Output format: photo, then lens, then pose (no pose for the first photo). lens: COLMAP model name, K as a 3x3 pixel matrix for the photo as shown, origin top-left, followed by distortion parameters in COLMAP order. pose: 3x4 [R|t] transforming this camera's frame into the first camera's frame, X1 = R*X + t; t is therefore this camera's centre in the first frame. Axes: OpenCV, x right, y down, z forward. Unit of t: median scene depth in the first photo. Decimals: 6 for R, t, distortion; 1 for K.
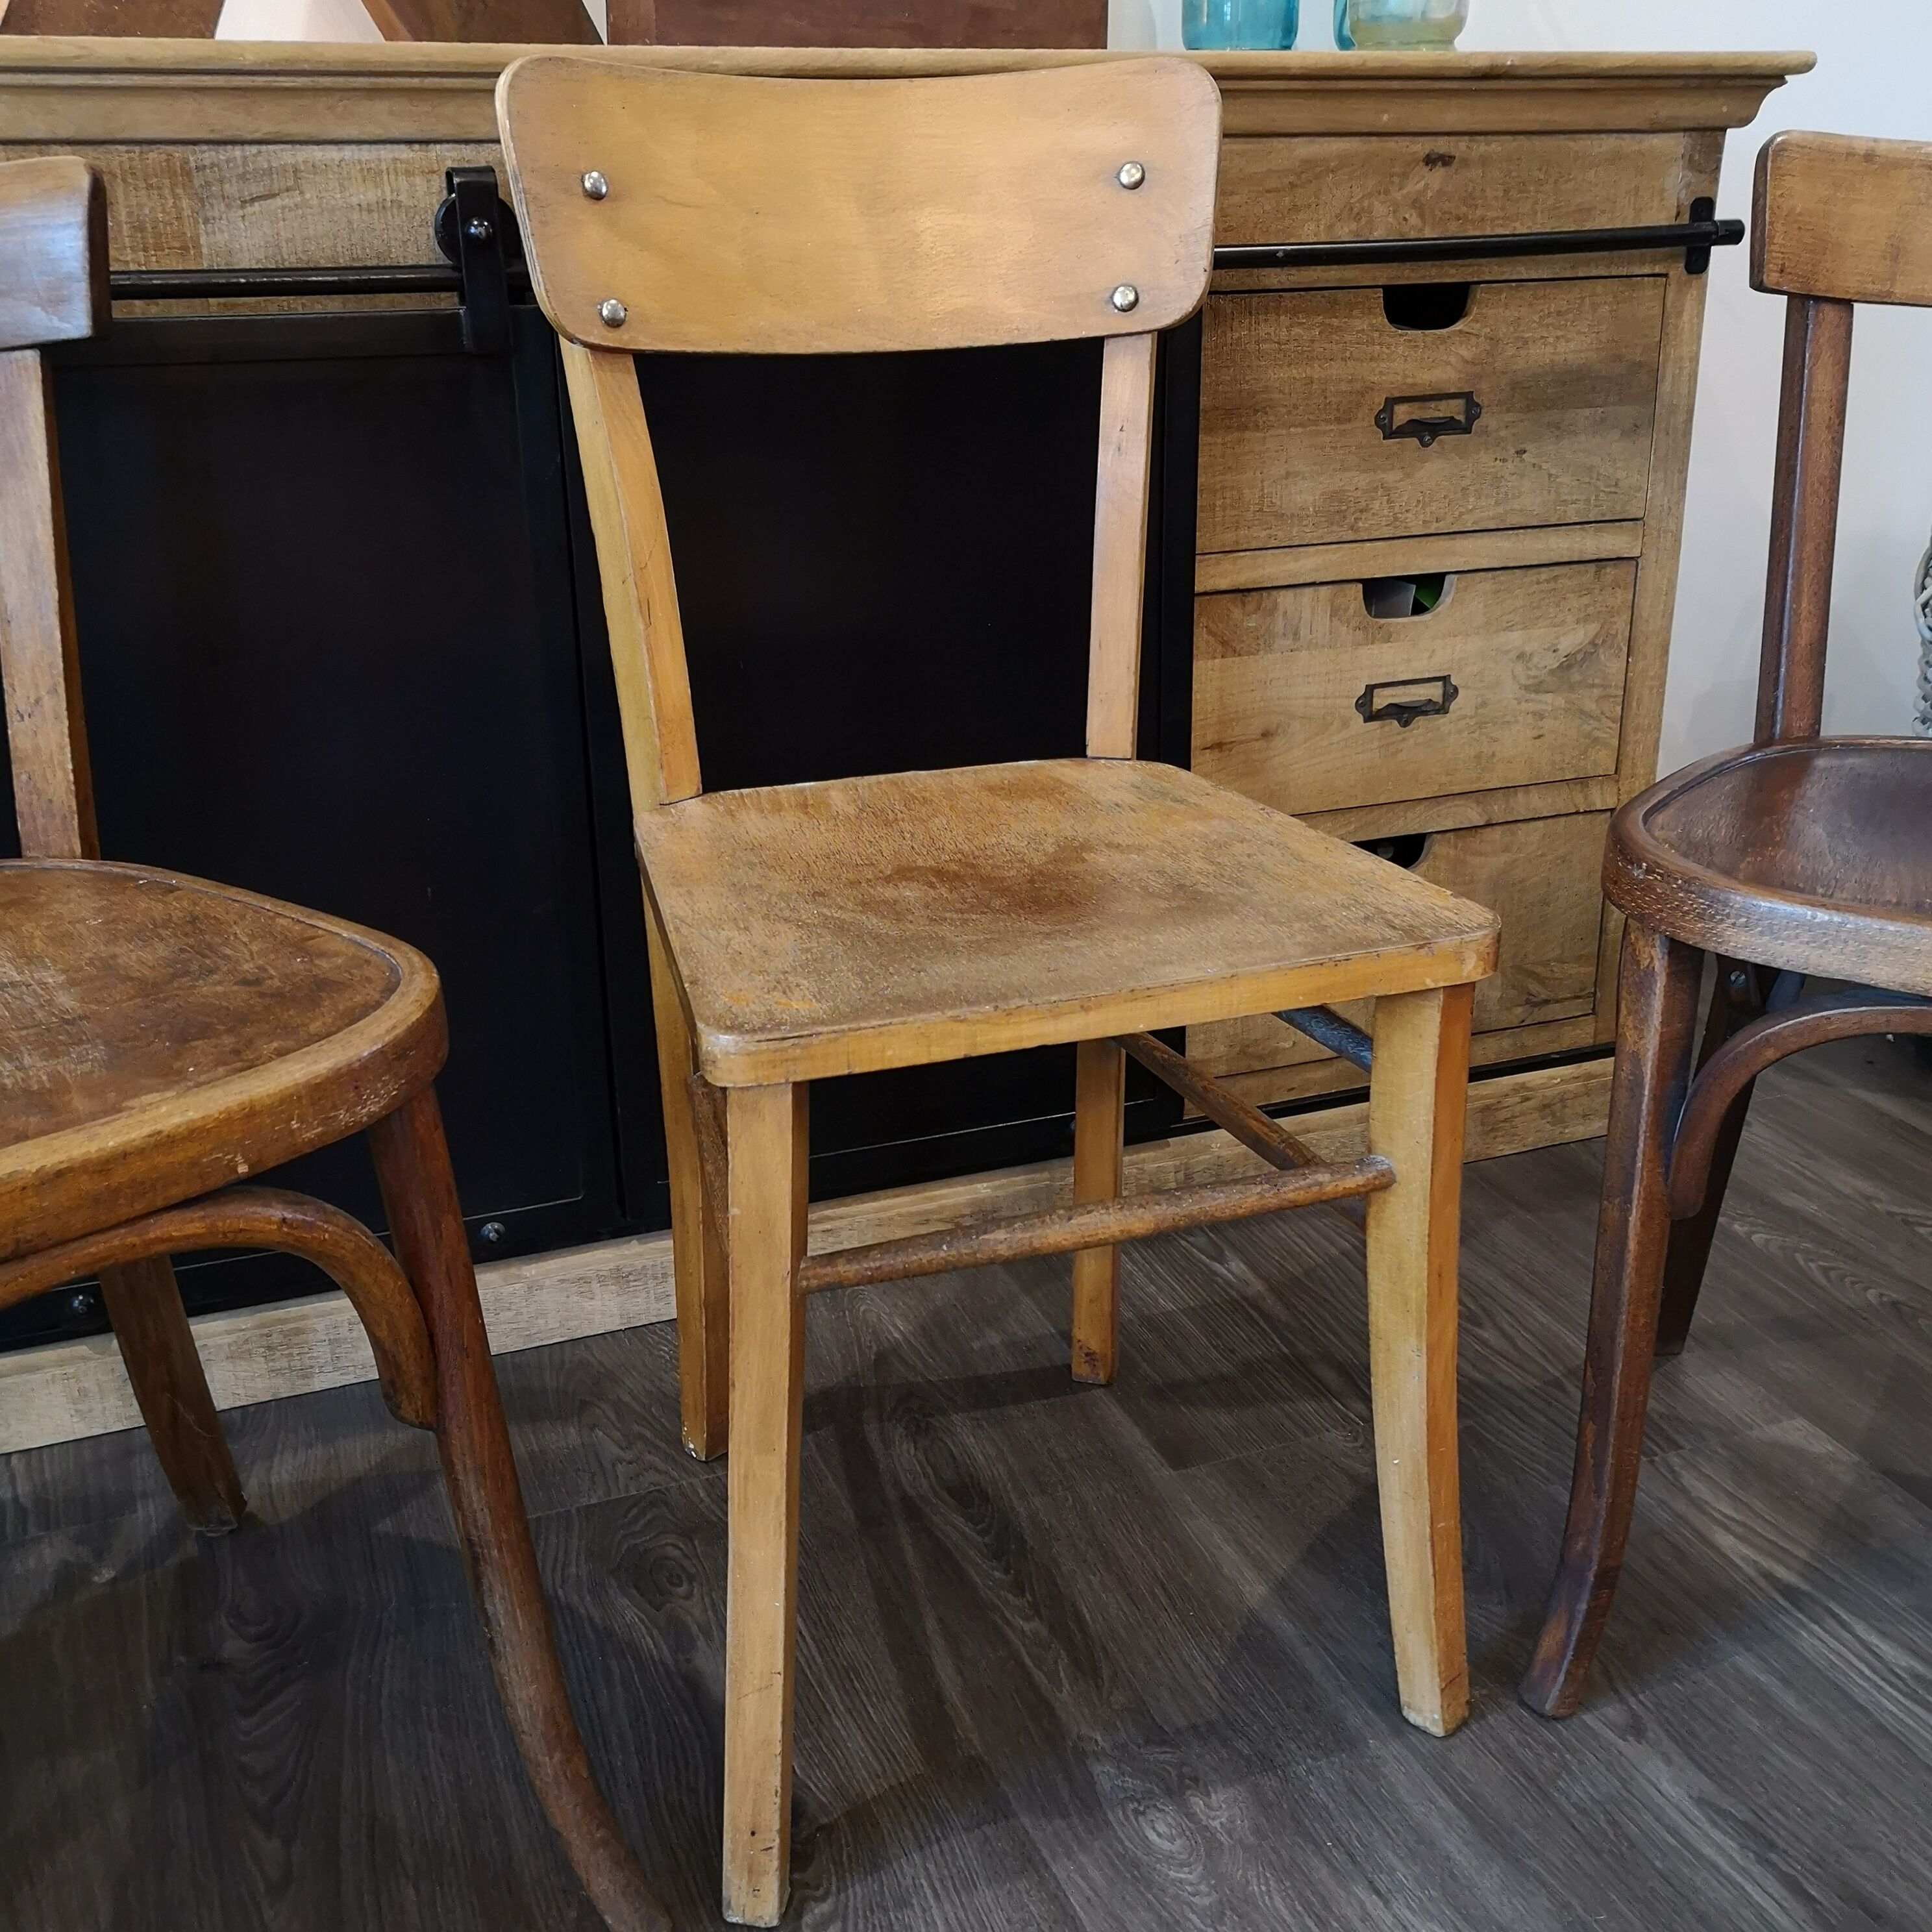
lens RADIAL K [[2083.0, 0, 962.2], [0, 2083.0, 951.8], [0, 0, 1]] dist [0.043236, -0.045487]
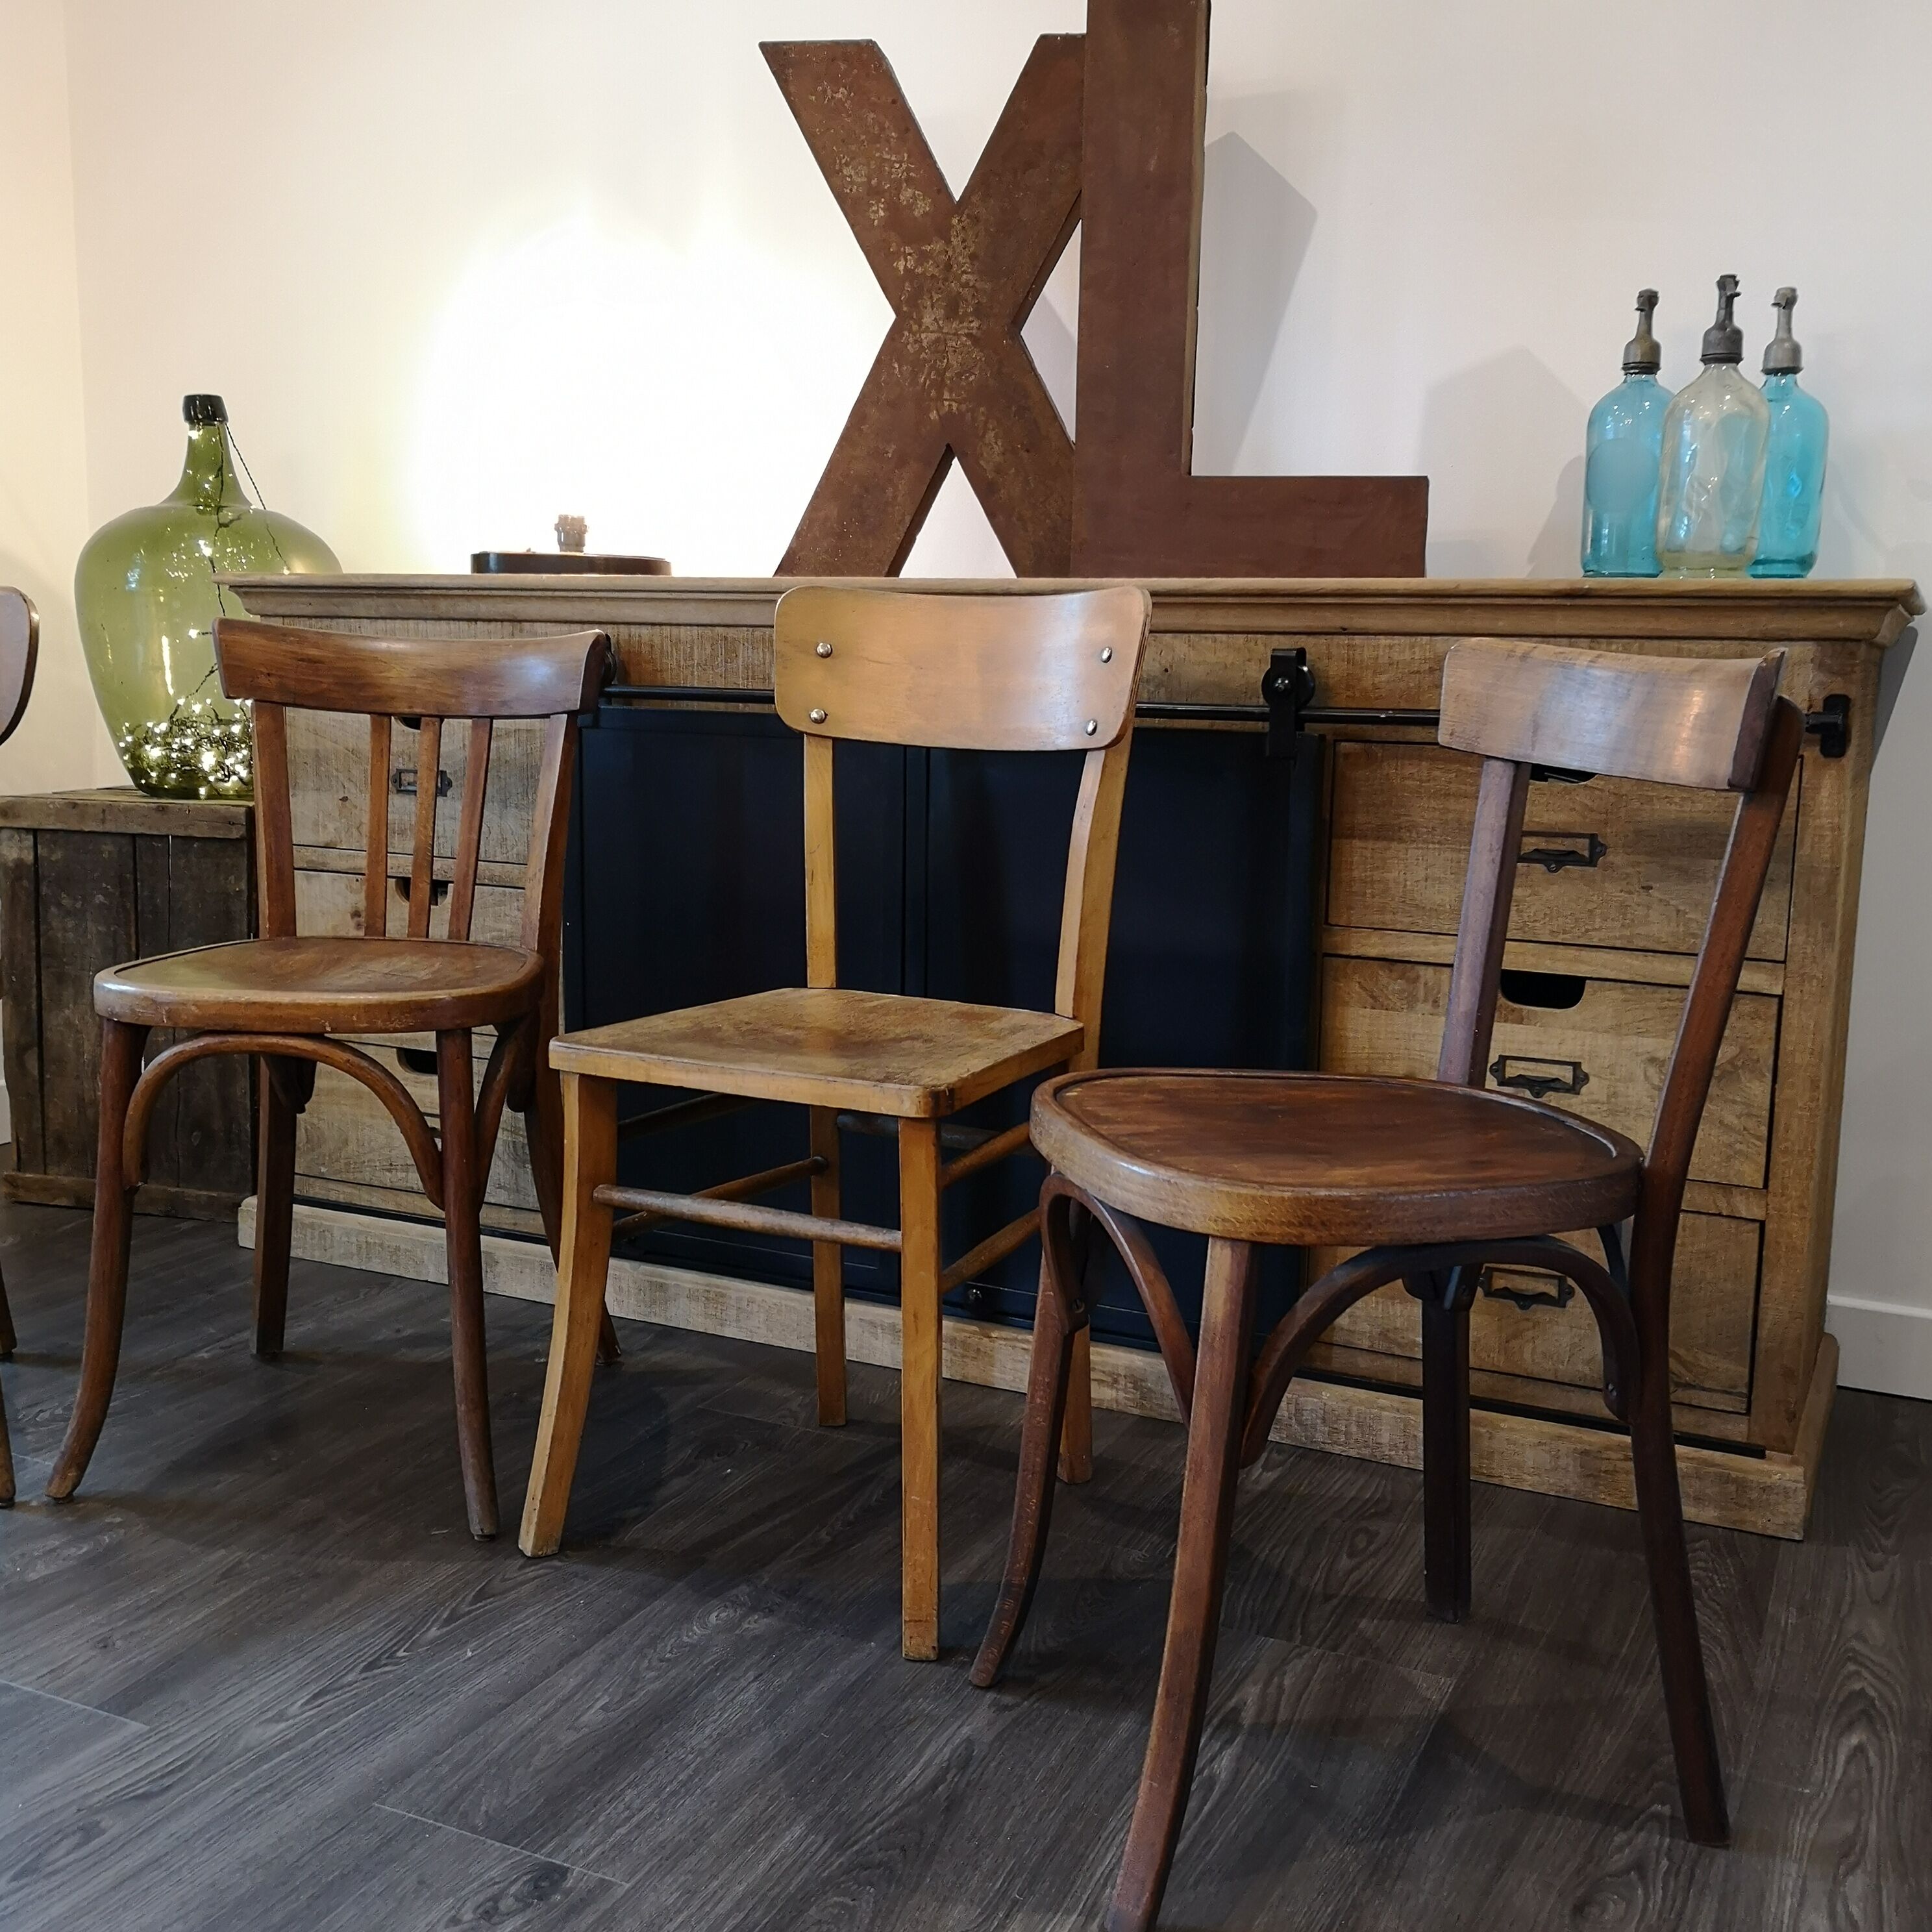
lens RADIAL K [[2072.5, 0, 957.7], [0, 2072.5, 954.2], [0, 0, 1]] dist [0.035358, -0.038654]
pose [[0.682929, 0.132121, -0.718437, 0.923575], [-0.281576, 0.955117, -0.092012, 0.019944], [0.674034, 0.265133, 0.689480, -0.083864]]
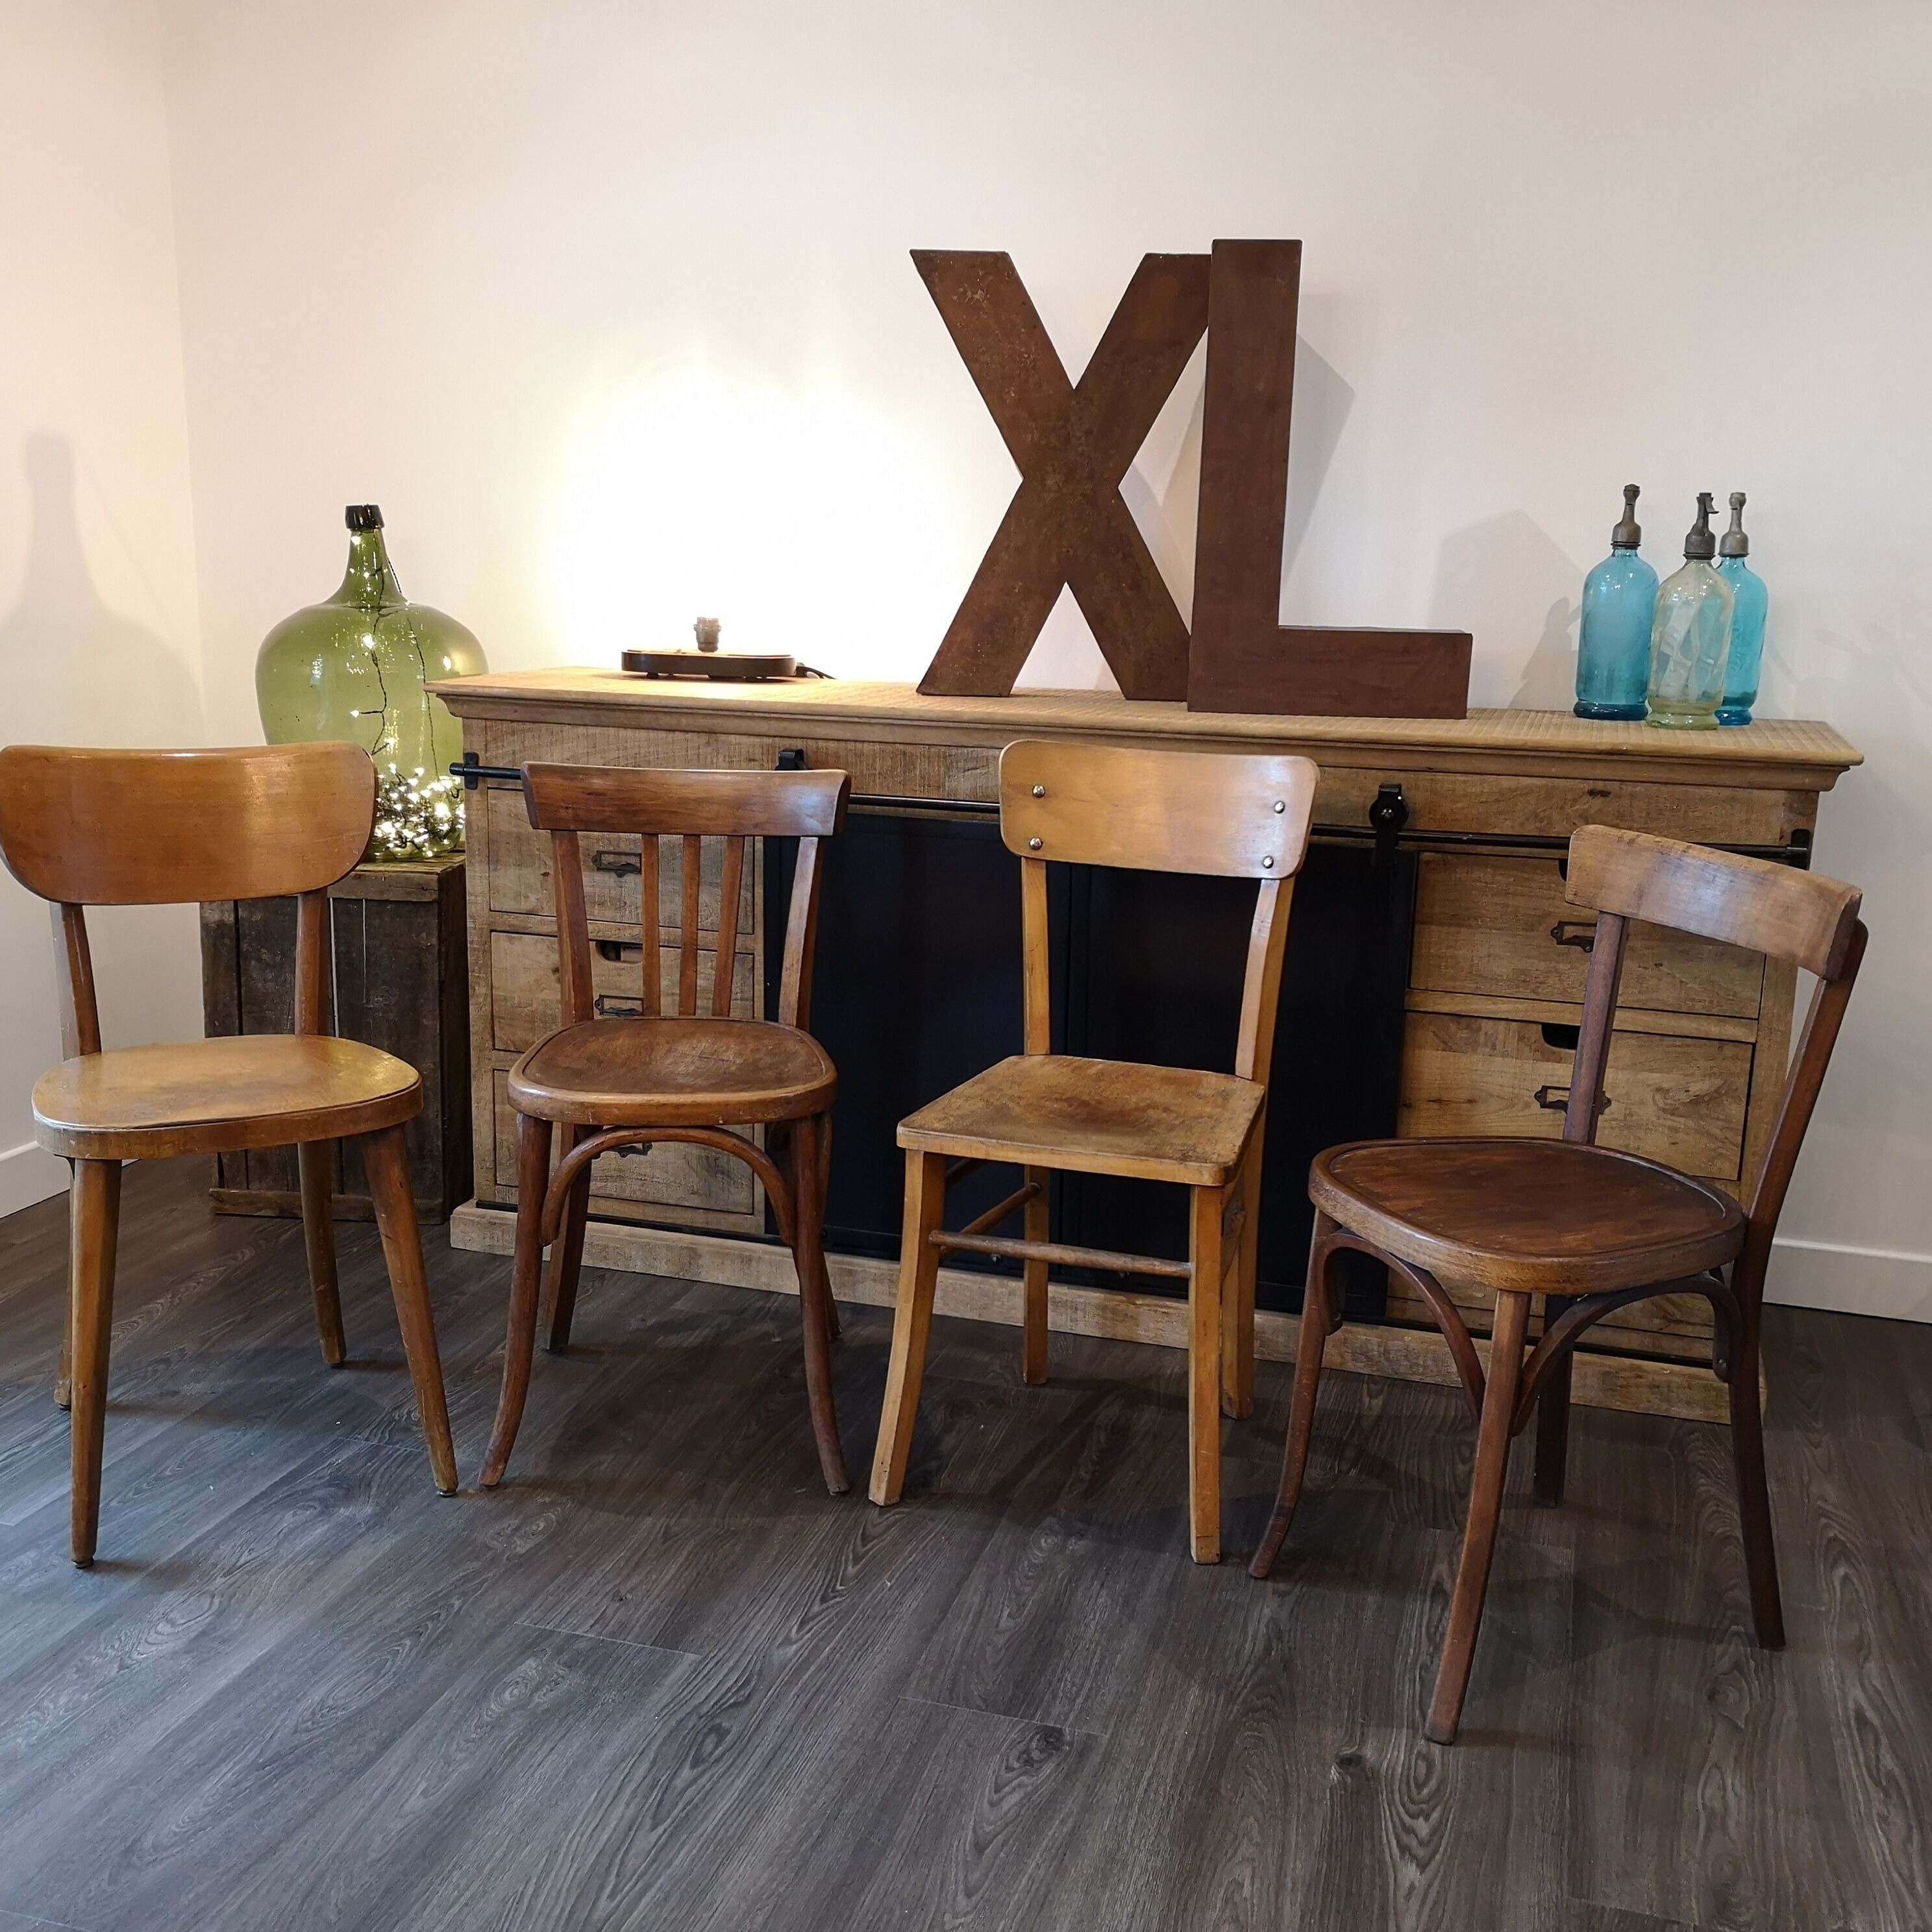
lens RADIAL K [[2076.4, 0, 957.8], [0, 2076.4, 975.9], [0, 0, 1]] dist [0.031662, -0.022522]
pose [[0.782458, 0.165768, -0.600234, 0.877693], [-0.243452, 0.968631, -0.049853, -0.018527], [0.573141, 0.185136, 0.798269, -0.650715]]
